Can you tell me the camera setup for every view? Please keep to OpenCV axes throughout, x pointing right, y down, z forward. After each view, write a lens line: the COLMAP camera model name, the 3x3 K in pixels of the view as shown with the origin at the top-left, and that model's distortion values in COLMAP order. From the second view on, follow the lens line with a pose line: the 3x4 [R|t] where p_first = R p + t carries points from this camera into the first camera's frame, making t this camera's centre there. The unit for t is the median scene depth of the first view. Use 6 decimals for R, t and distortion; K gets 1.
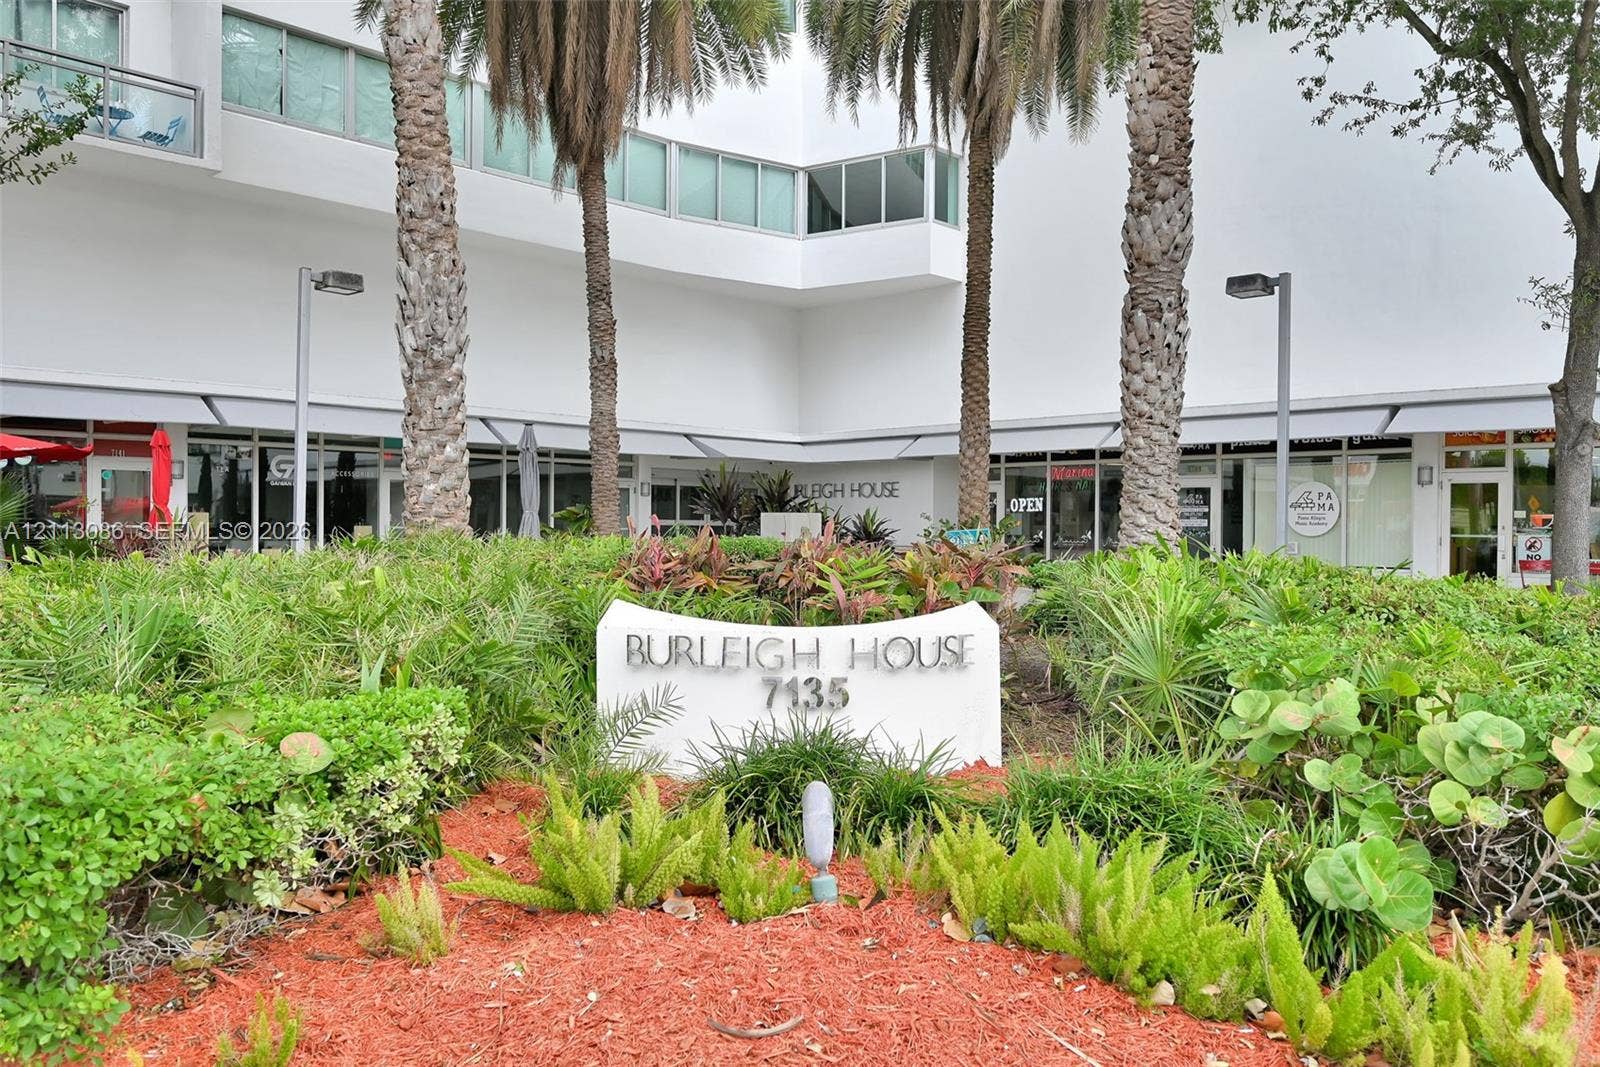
lens RADIAL K [[1219.6, 0, 800.0], [0, 1219.6, 533.5], [0, 0, 1]] dist [0.000863, 0.000387]
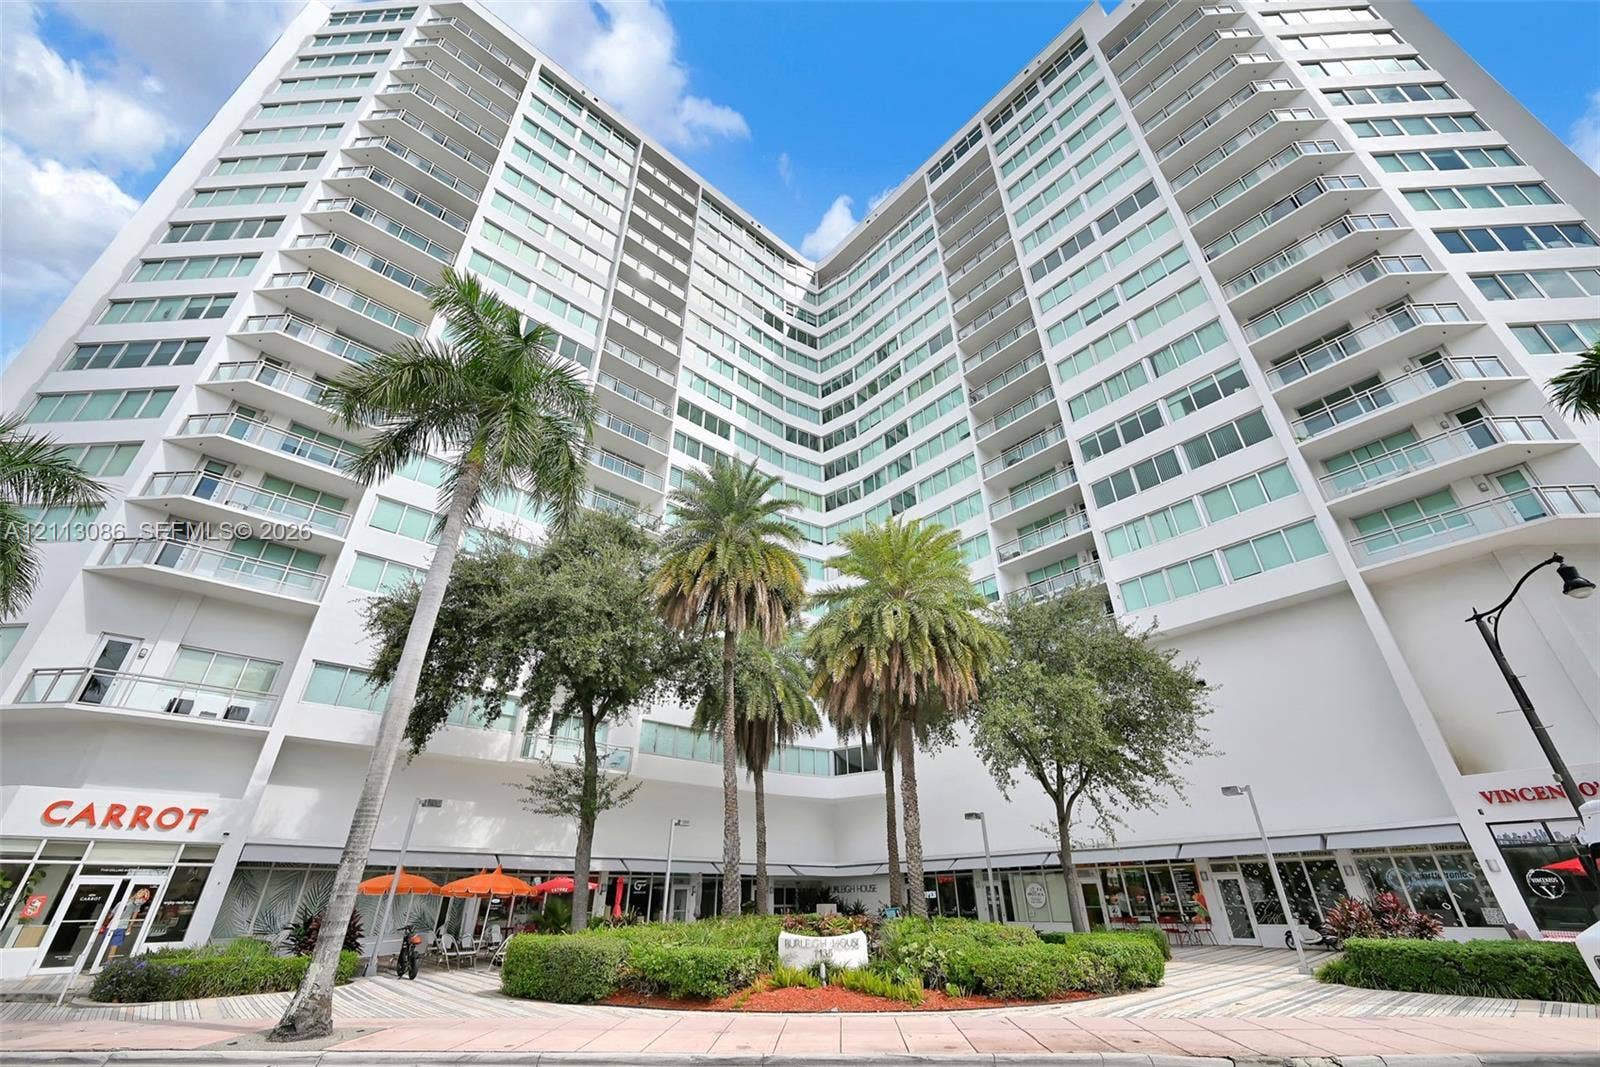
lens RADIAL K [[641.7, 0, 800.0], [0, 641.7, 533.5], [0, 0, 1]] dist [-0.000276, 0.000086]
pose [[0.997585, -0.048581, -0.049631, 0.038029], [0.016960, 0.863397, -0.504240, -0.006142], [0.067348, 0.502181, 0.862136, -0.639810]]
